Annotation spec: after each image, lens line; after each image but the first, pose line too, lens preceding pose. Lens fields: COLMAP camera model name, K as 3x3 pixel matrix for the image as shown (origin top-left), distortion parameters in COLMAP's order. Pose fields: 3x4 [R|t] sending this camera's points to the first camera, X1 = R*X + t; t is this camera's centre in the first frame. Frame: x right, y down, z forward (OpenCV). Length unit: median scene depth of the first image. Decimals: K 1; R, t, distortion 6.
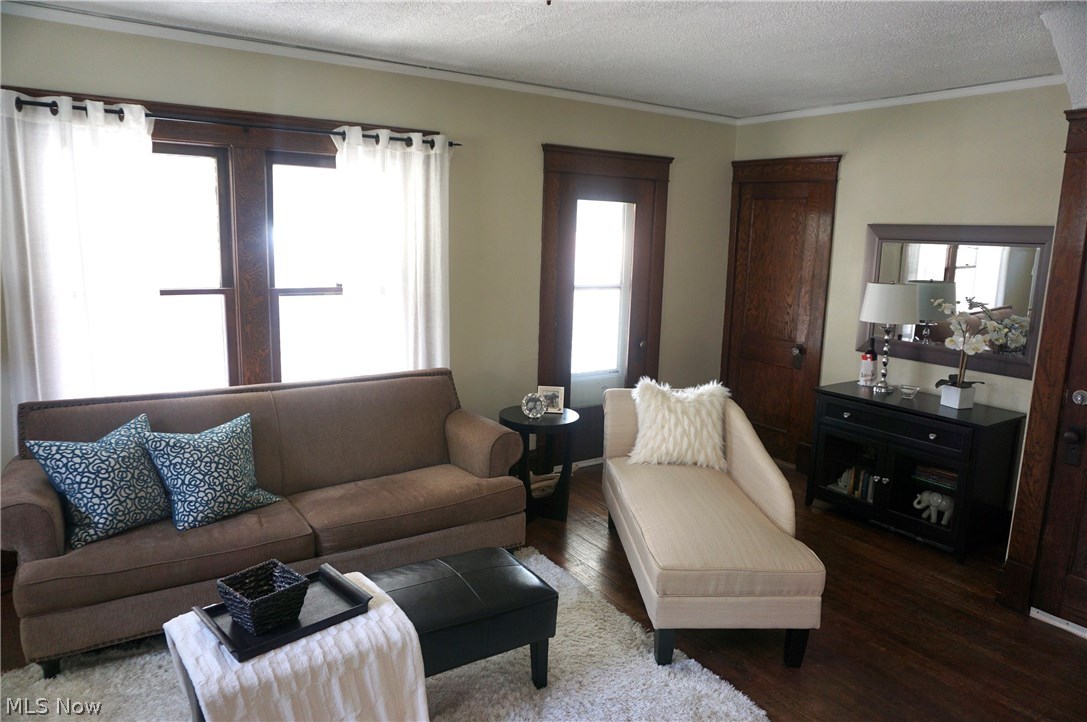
lens RADIAL K [[726.5, 0, 540.4], [0, 726.5, 359.0], [0, 0, 1]] dist [-0.028364, 0.004493]
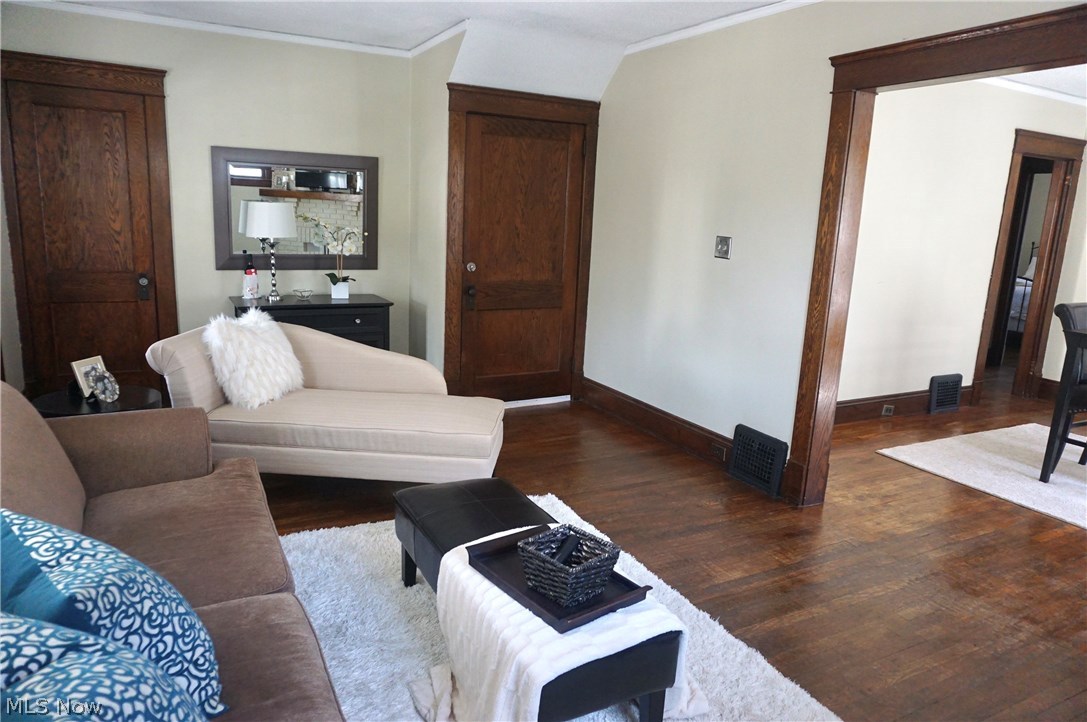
lens RADIAL K [[726.5, 0, 541.2], [0, 726.5, 363.4], [0, 0, 1]] dist [-0.028364, 0.004493]
pose [[0.088312, -0.230571, 0.969040, -0.517430], [0.128472, 0.967352, 0.218461, -0.044507], [-0.987773, 0.105202, 0.115051, 0.396564]]
